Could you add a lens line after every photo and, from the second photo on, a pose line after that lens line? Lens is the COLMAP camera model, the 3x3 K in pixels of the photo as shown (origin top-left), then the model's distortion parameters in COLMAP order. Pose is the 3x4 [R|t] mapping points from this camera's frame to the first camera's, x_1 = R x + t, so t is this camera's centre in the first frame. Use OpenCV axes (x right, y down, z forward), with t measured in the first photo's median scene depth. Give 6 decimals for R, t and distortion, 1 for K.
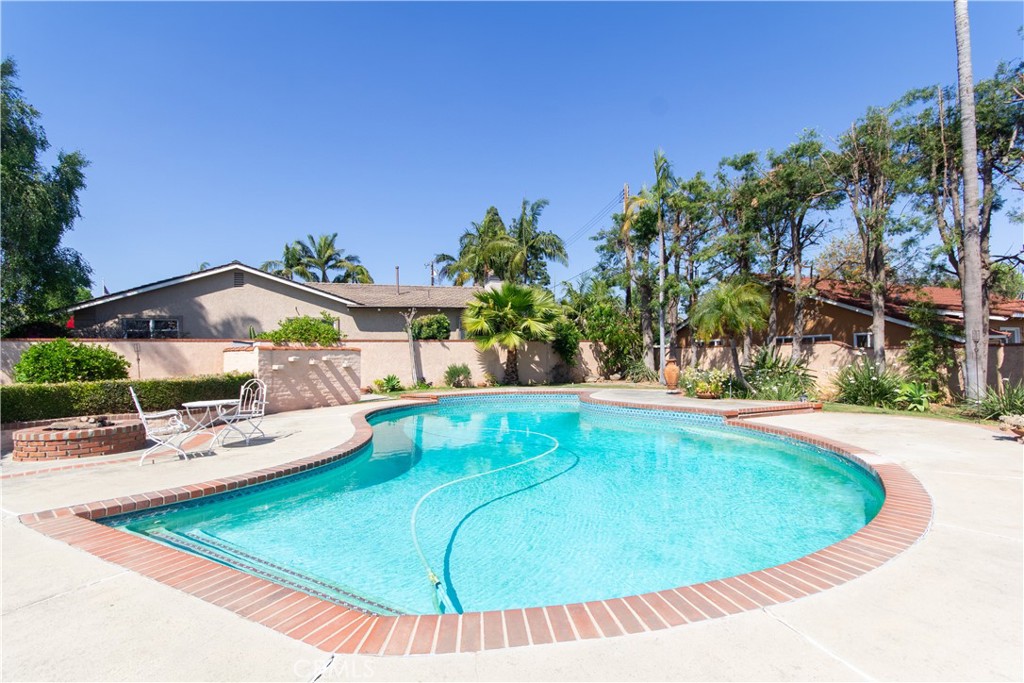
lens RADIAL K [[475.4, 0, 518.2], [0, 475.4, 345.6], [0, 0, 1]] dist [0.012849, -0.001187]
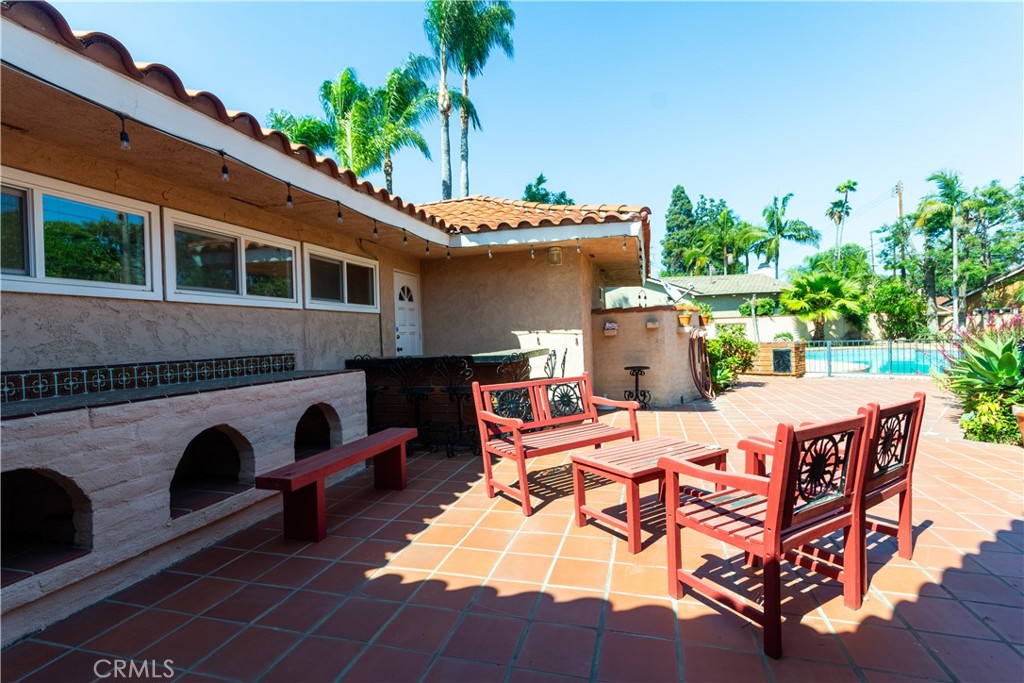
lens RADIAL K [[475.4, 0, 518.2], [0, 475.4, 345.6], [0, 0, 1]] dist [0.012849, -0.001187]
pose [[0.955526, -0.014731, -0.294538, -0.477184], [0.030100, 0.998408, 0.047712, -0.013979], [0.293366, -0.054455, 0.954448, -0.641805]]
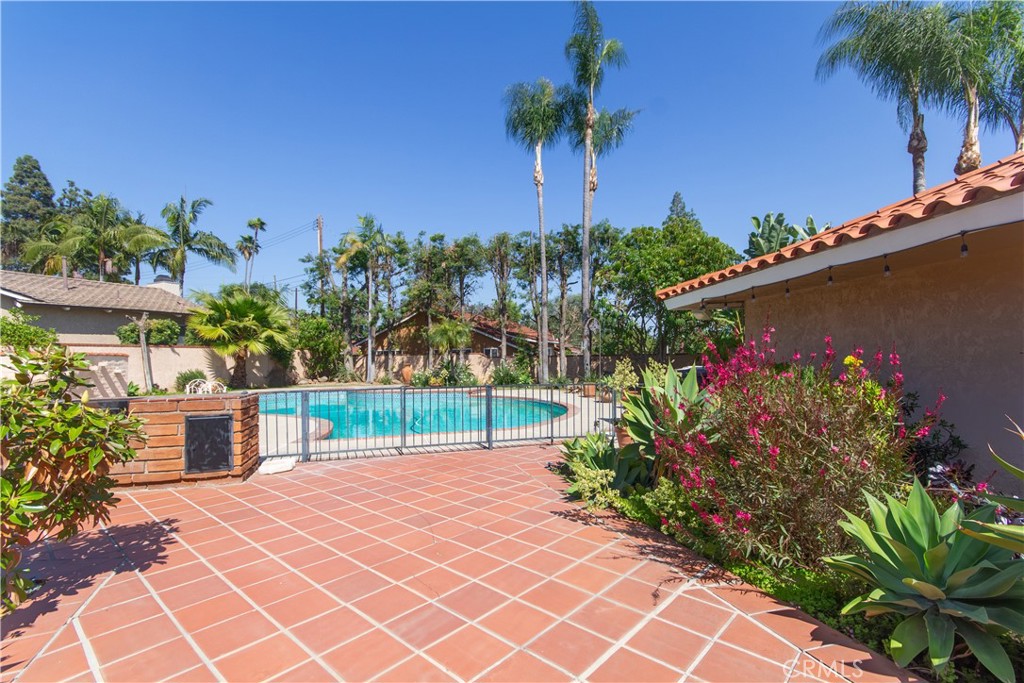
lens RADIAL K [[475.4, 0, 518.2], [0, 475.4, 345.6], [0, 0, 1]] dist [0.012849, -0.001187]
pose [[0.682897, 0.024429, 0.730106, -0.402552], [-0.014229, 0.999696, -0.020140, -0.002509], [-0.730376, 0.003365, 0.683037, -0.218557]]
